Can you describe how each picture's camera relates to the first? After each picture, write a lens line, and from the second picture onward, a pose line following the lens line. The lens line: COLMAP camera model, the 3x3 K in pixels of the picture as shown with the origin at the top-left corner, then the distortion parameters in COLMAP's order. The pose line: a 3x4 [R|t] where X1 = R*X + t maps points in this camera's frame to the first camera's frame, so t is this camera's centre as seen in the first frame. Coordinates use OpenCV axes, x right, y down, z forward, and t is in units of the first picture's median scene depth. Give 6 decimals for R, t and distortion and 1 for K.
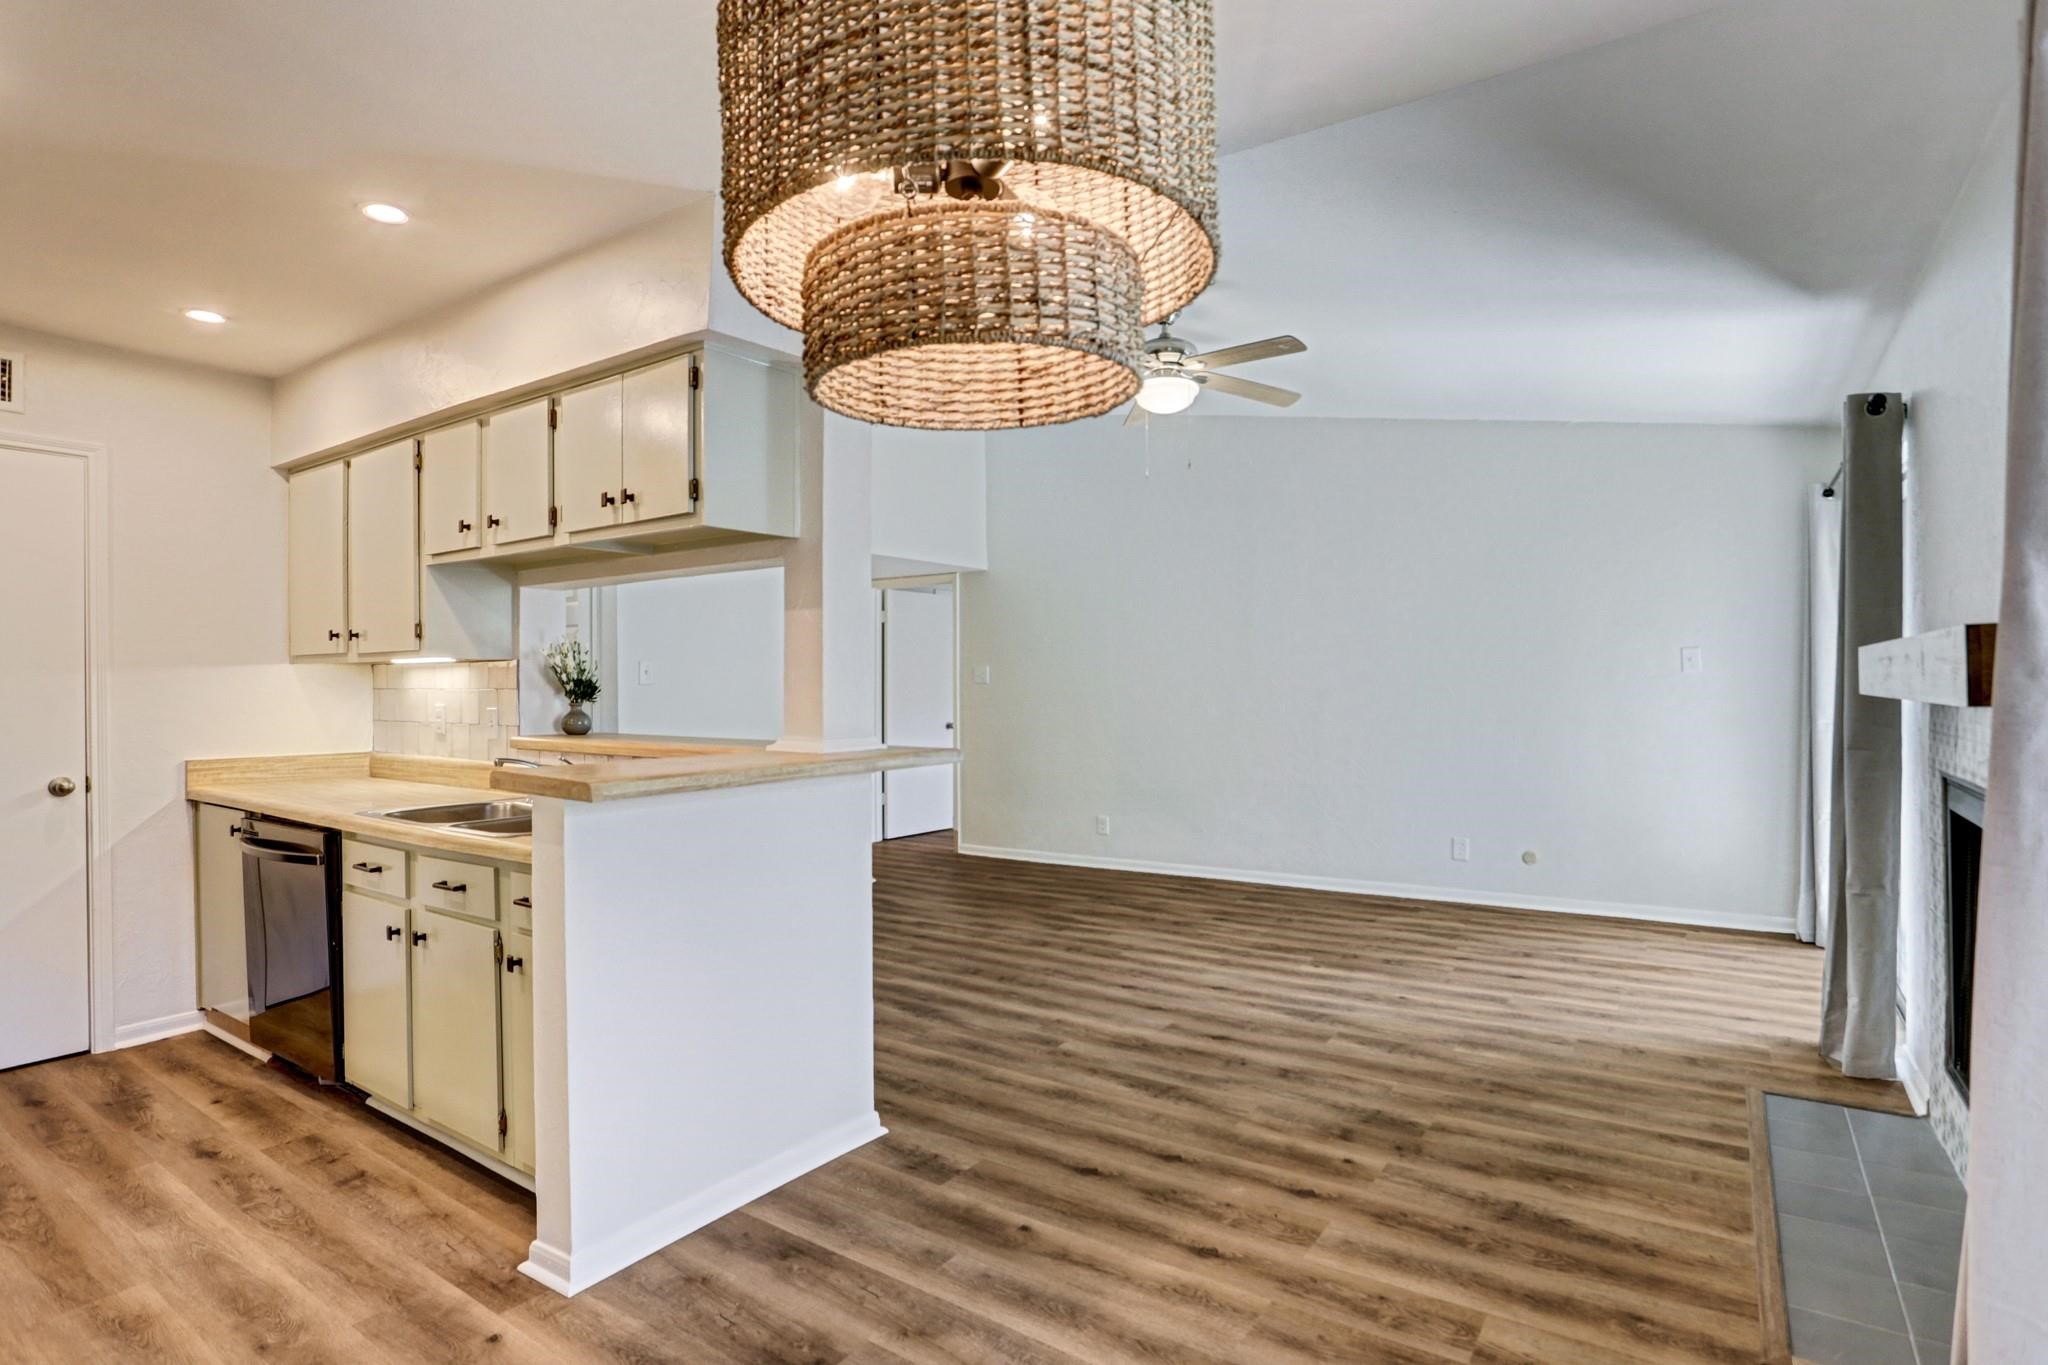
lens RADIAL K [[1038.7, 0, 1068.7], [0, 1038.7, 682.8], [0, 0, 1]] dist [-0.058267, 0.025417]
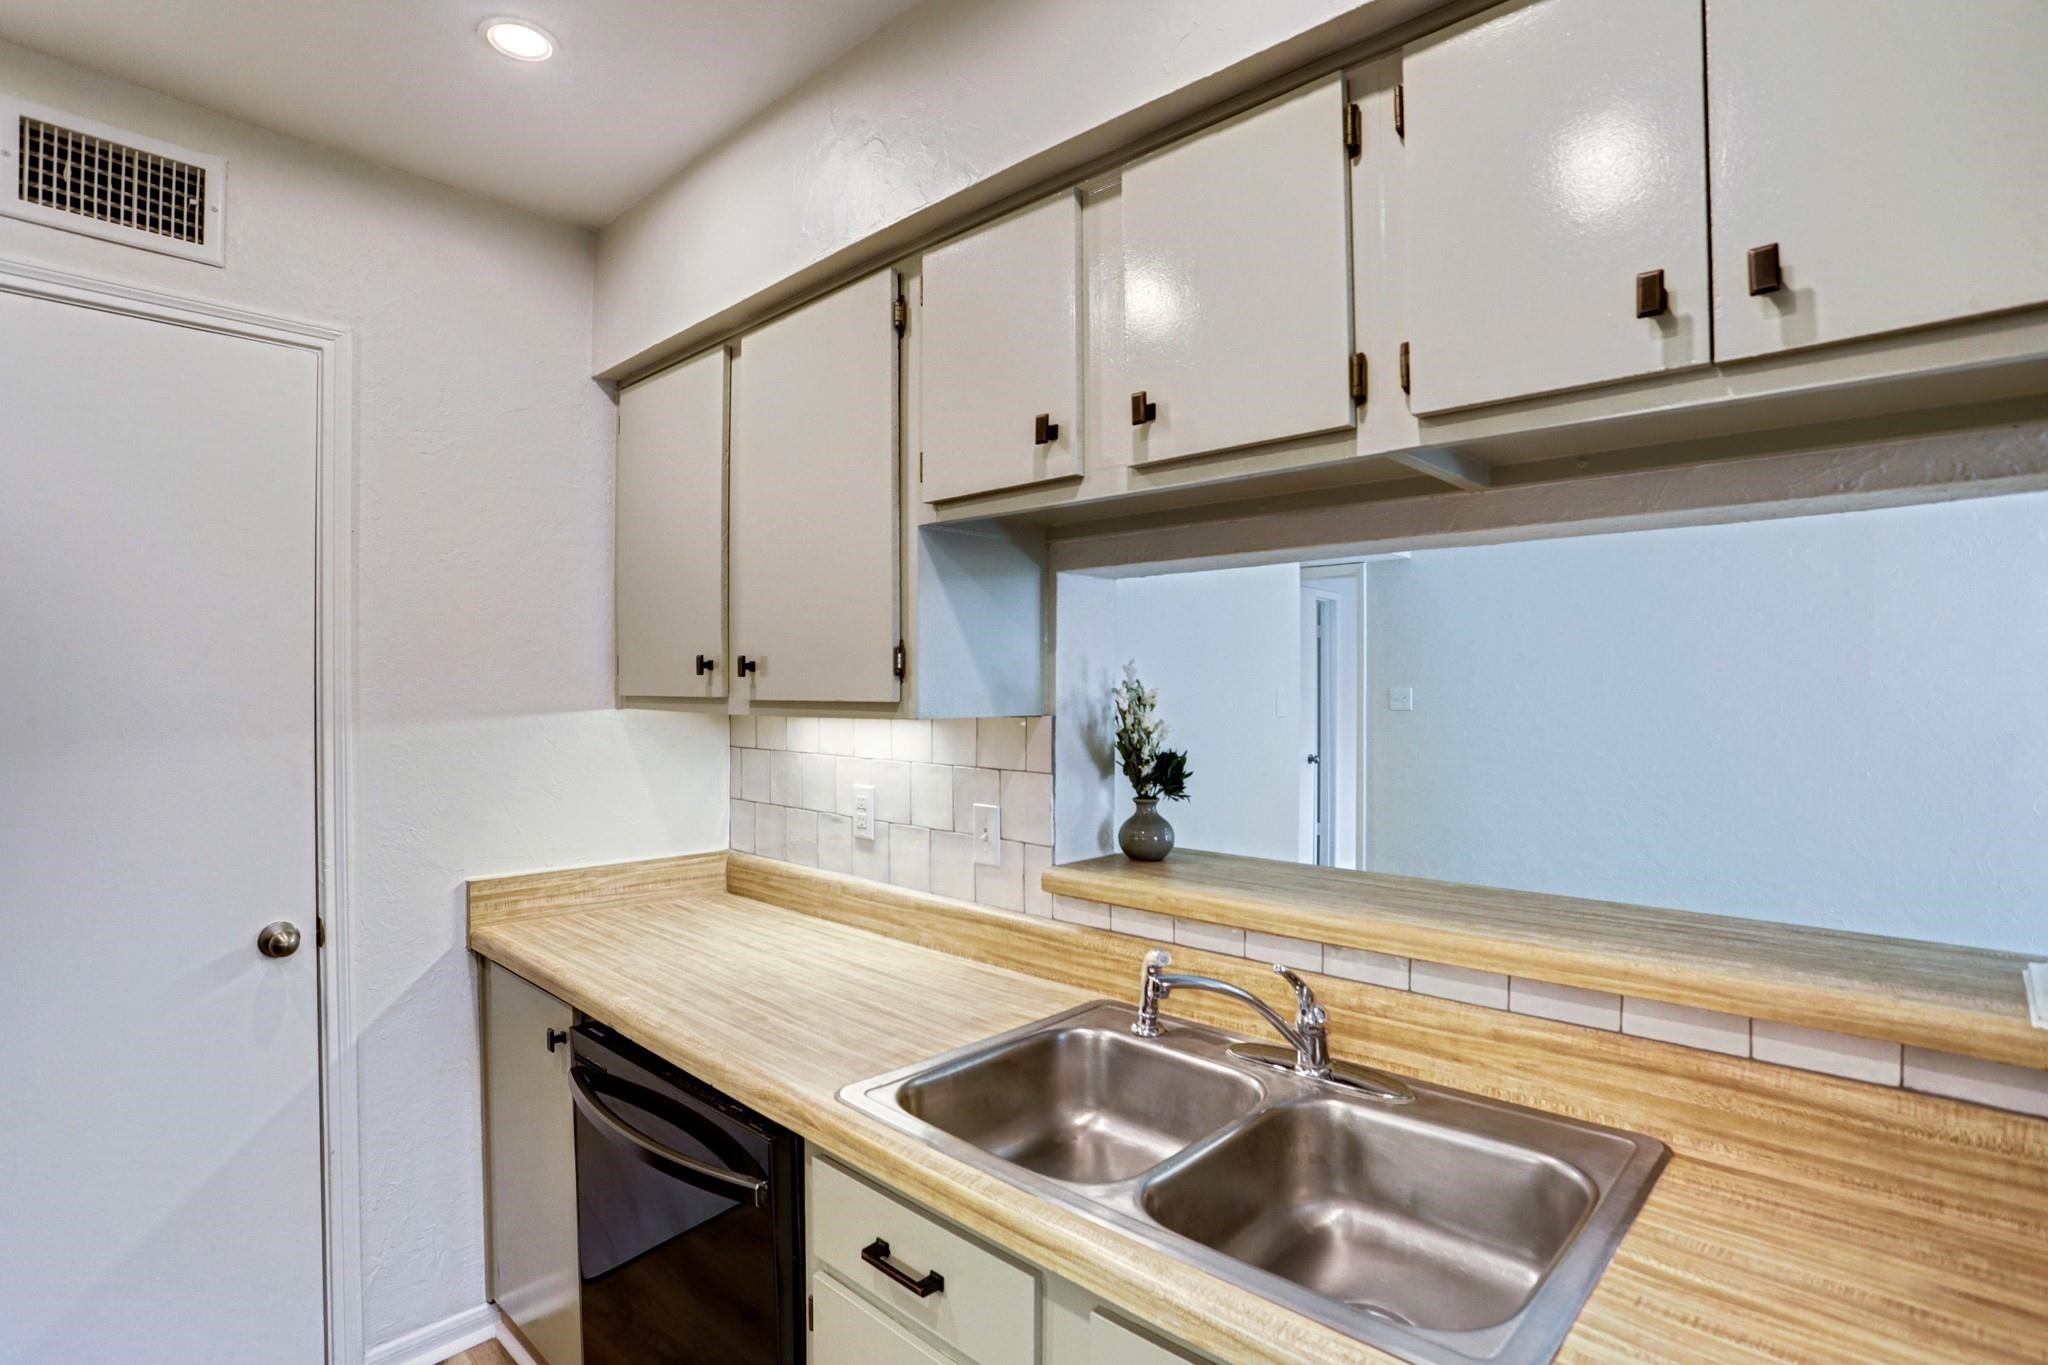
lens RADIAL K [[1022.7, 0, 1012.4], [0, 1022.7, 685.6], [0, 0, 1]] dist [-0.067496, 0.029390]
pose [[0.980495, 0.008350, -0.196368, -0.455662], [-0.007623, 0.999961, 0.004460, -0.039435], [0.196398, -0.002876, 0.980520, 0.495736]]
